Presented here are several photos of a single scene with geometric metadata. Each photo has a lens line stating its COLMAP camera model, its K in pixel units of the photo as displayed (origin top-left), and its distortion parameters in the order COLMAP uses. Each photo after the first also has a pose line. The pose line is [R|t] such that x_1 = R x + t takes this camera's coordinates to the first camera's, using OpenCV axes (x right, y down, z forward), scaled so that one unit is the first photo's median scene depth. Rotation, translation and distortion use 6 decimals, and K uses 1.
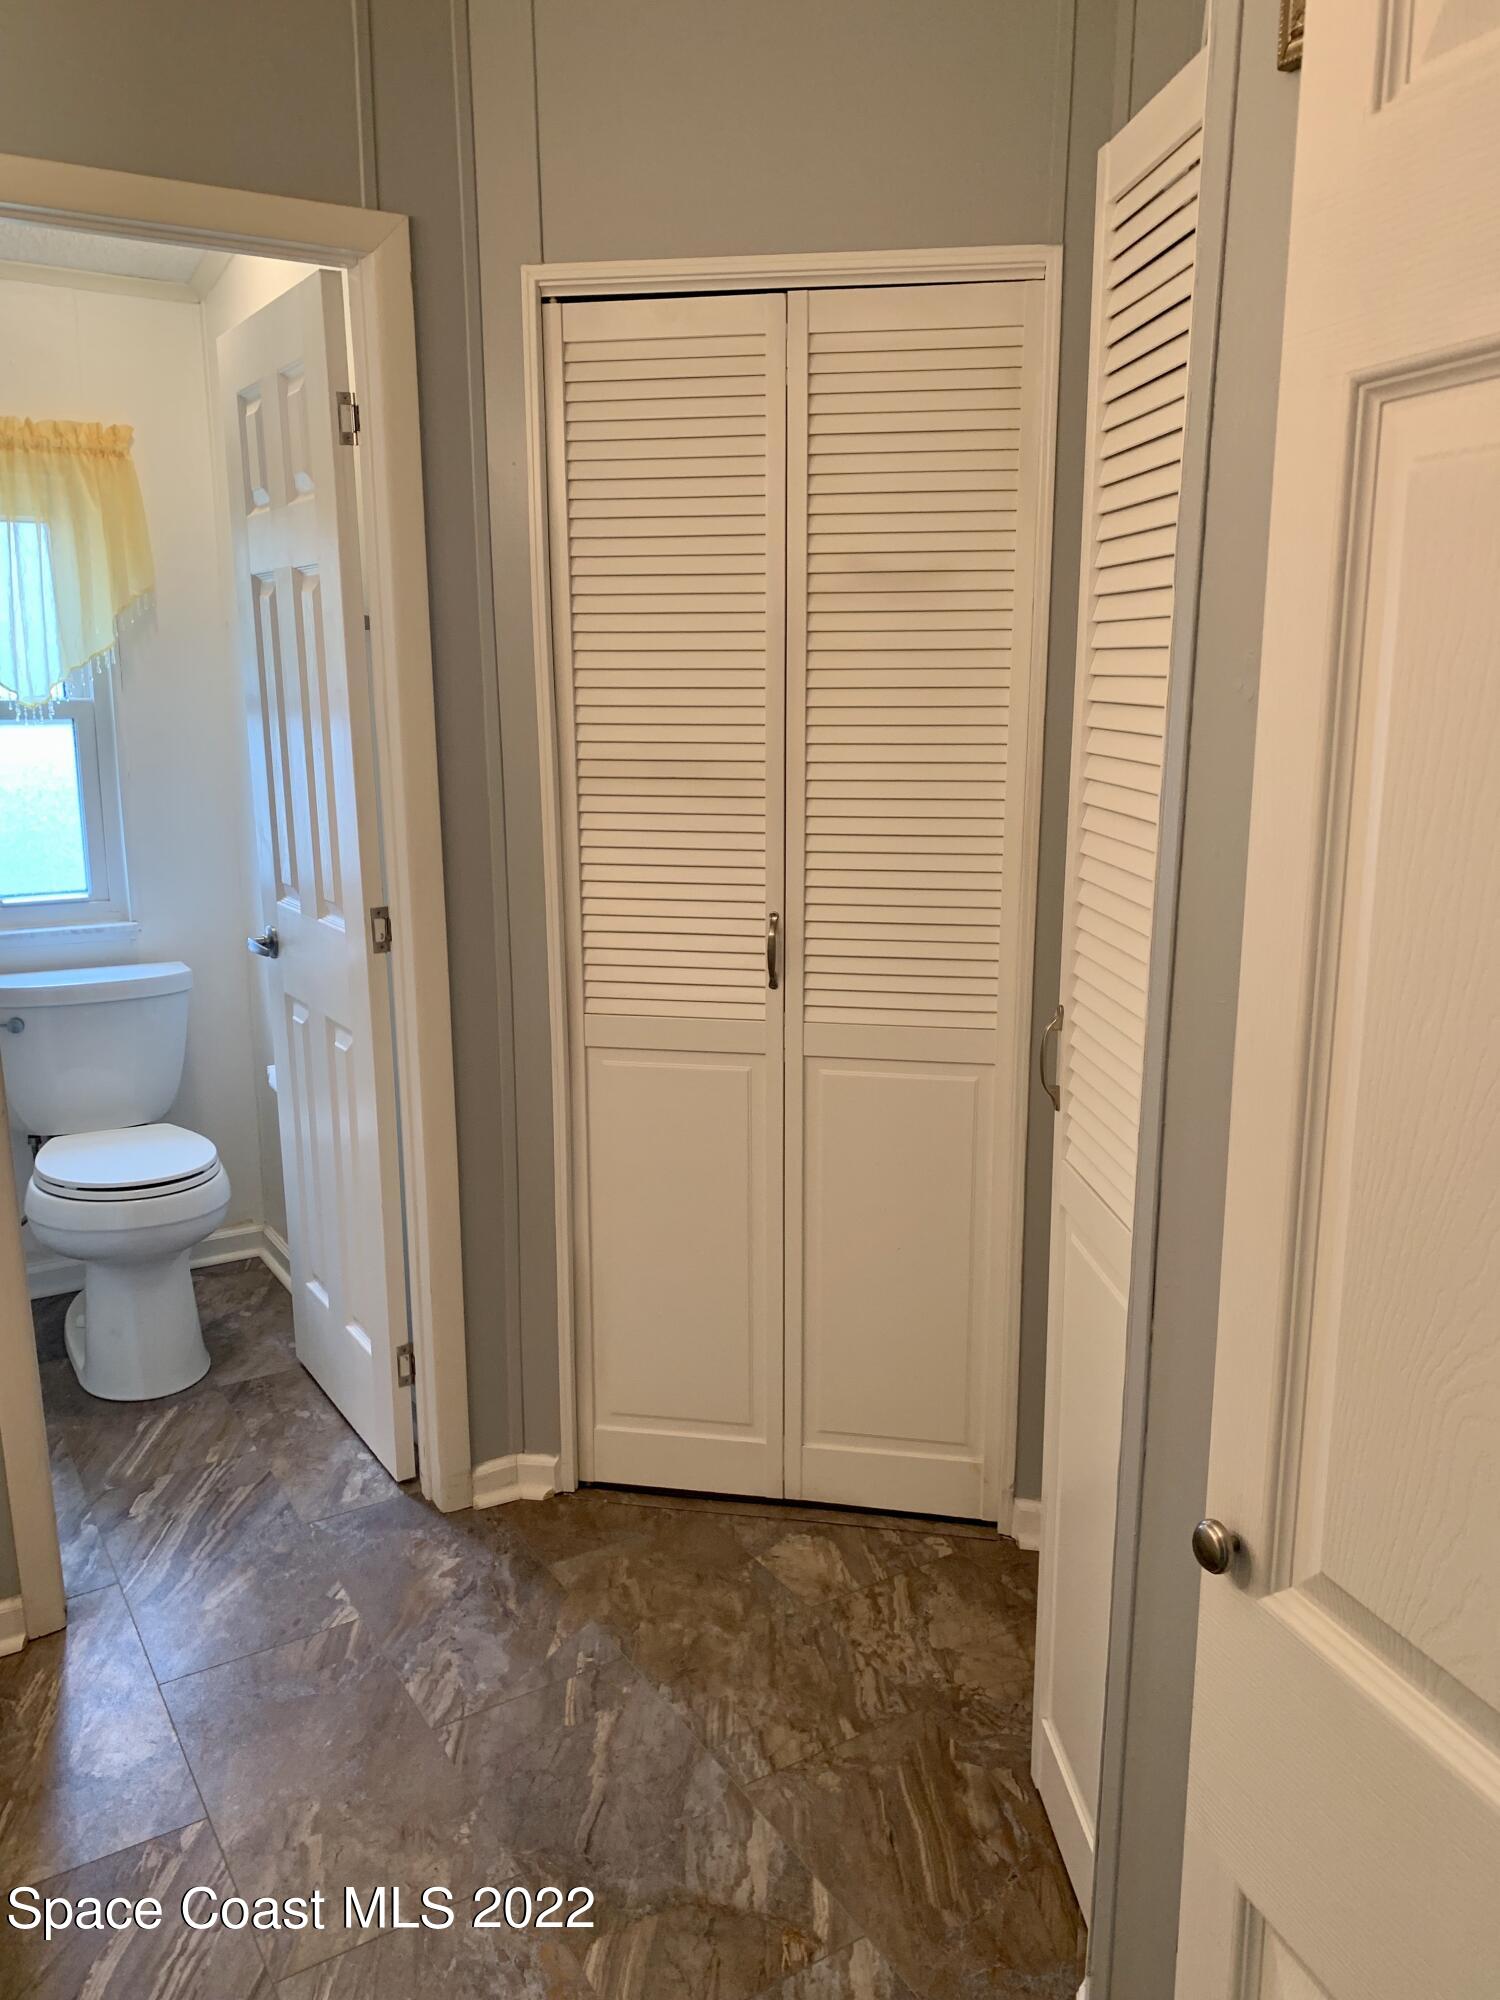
lens RADIAL K [[1549.1, 0, 753.0], [0, 1549.1, 1015.9], [0, 0, 1]] dist [-0.000902, 0.007054]
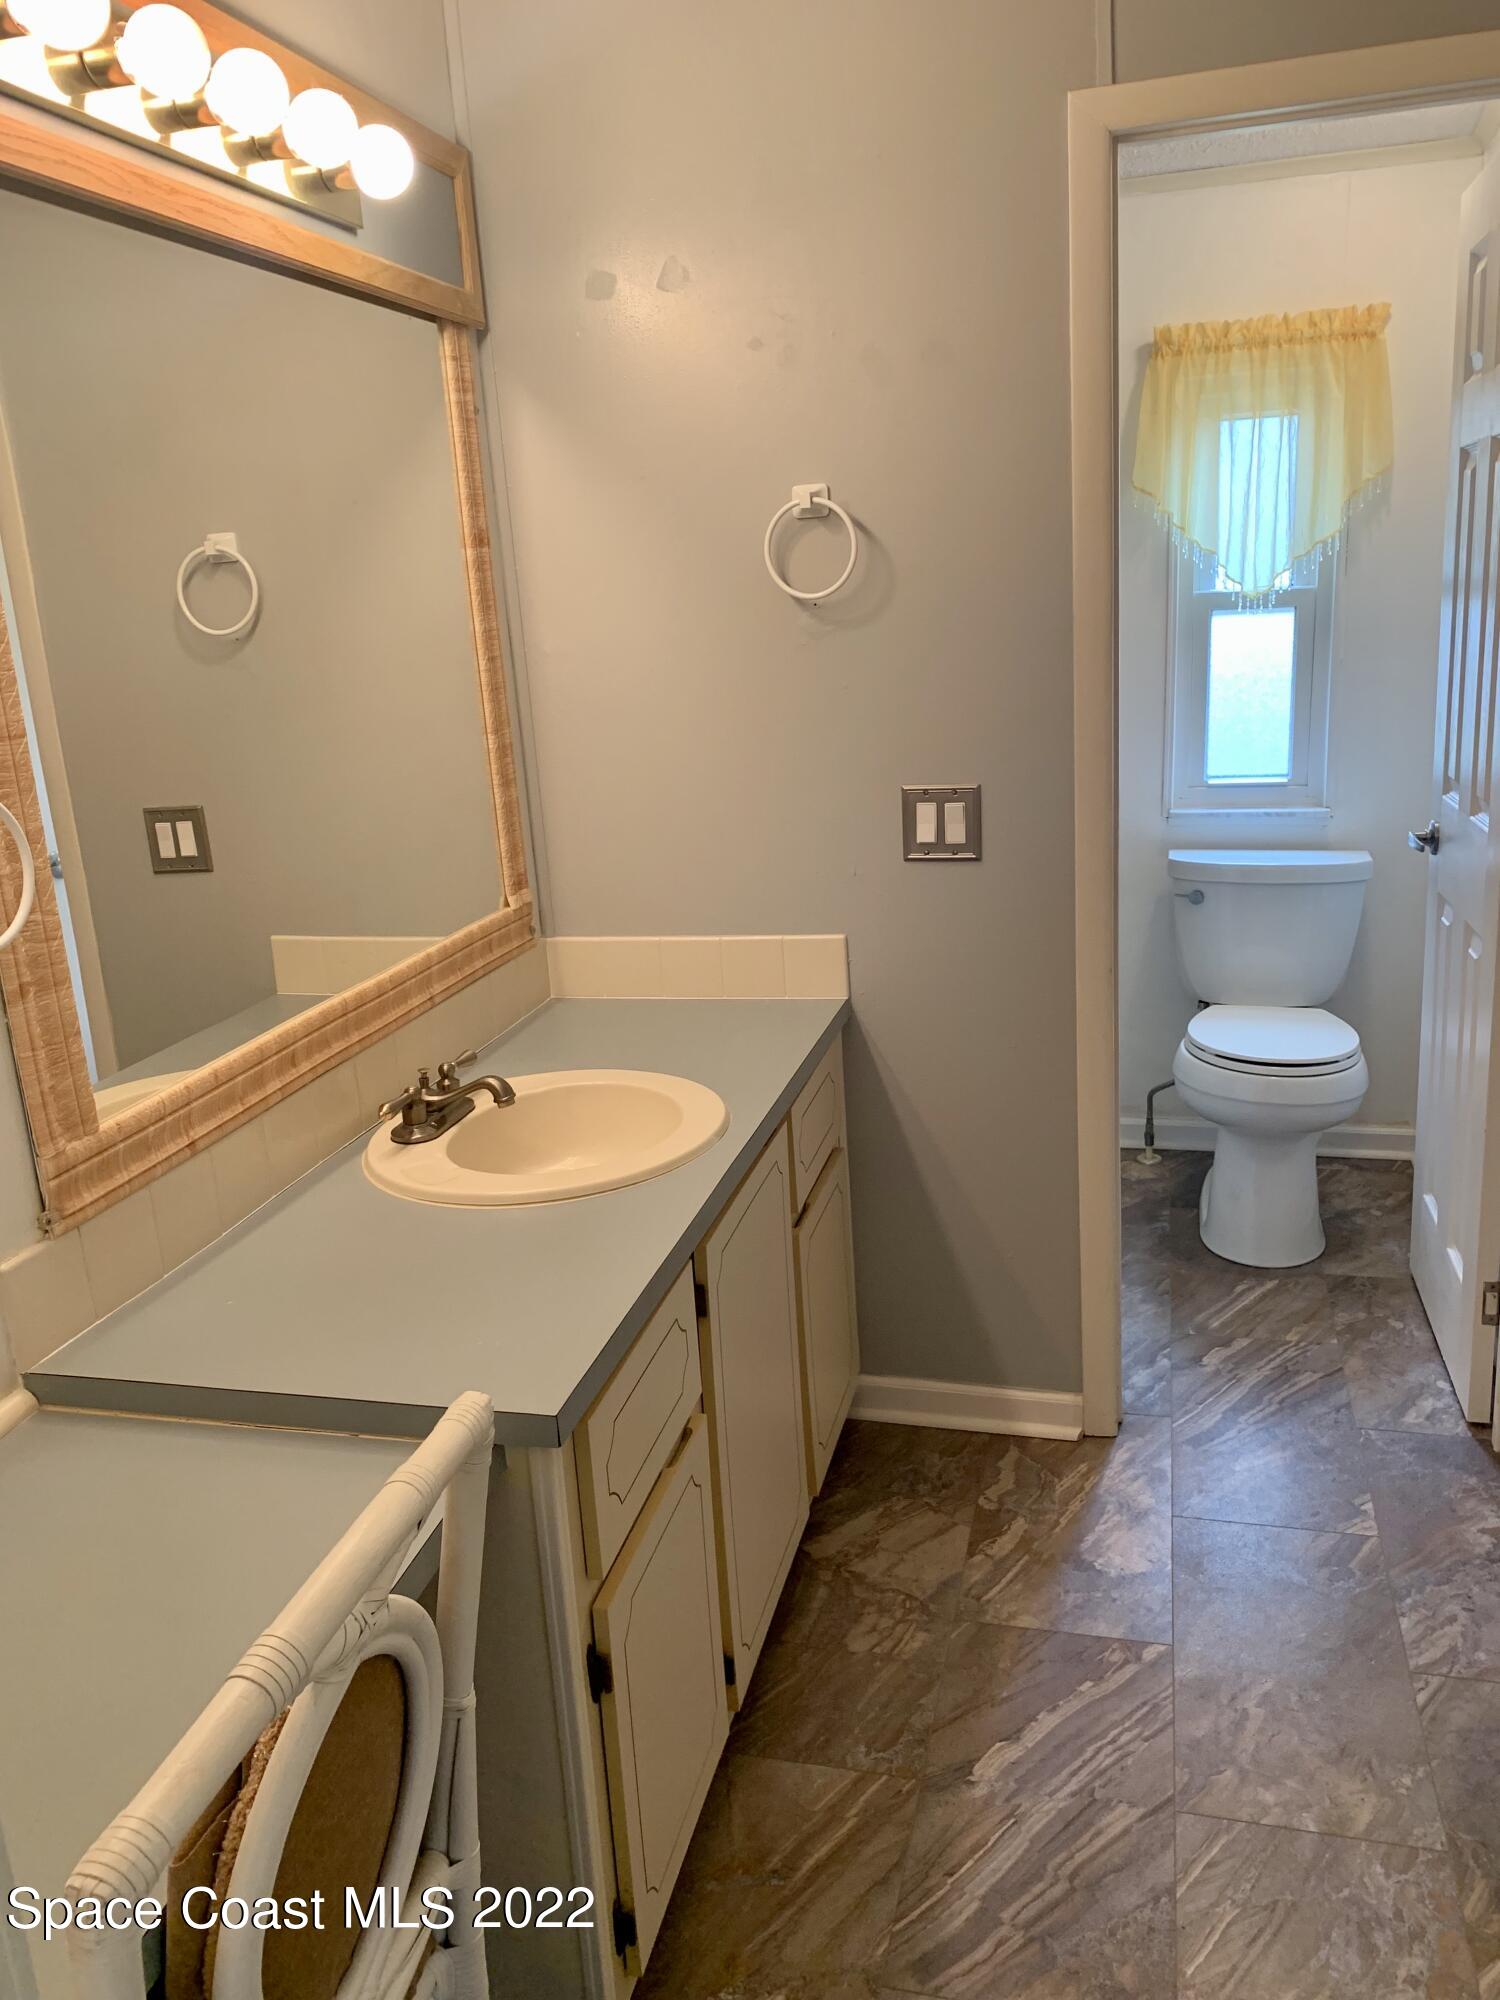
lens RADIAL K [[1559.9, 0, 750.0], [0, 1559.9, 1000.0], [0, 0, 1]] dist [-0.002093, 0.004416]
pose [[0.669619, 0.150731, -0.727248, 0.128058], [-0.105095, 0.988567, 0.108126, -0.008531], [0.735231, 0.004027, 0.677804, 0.037325]]
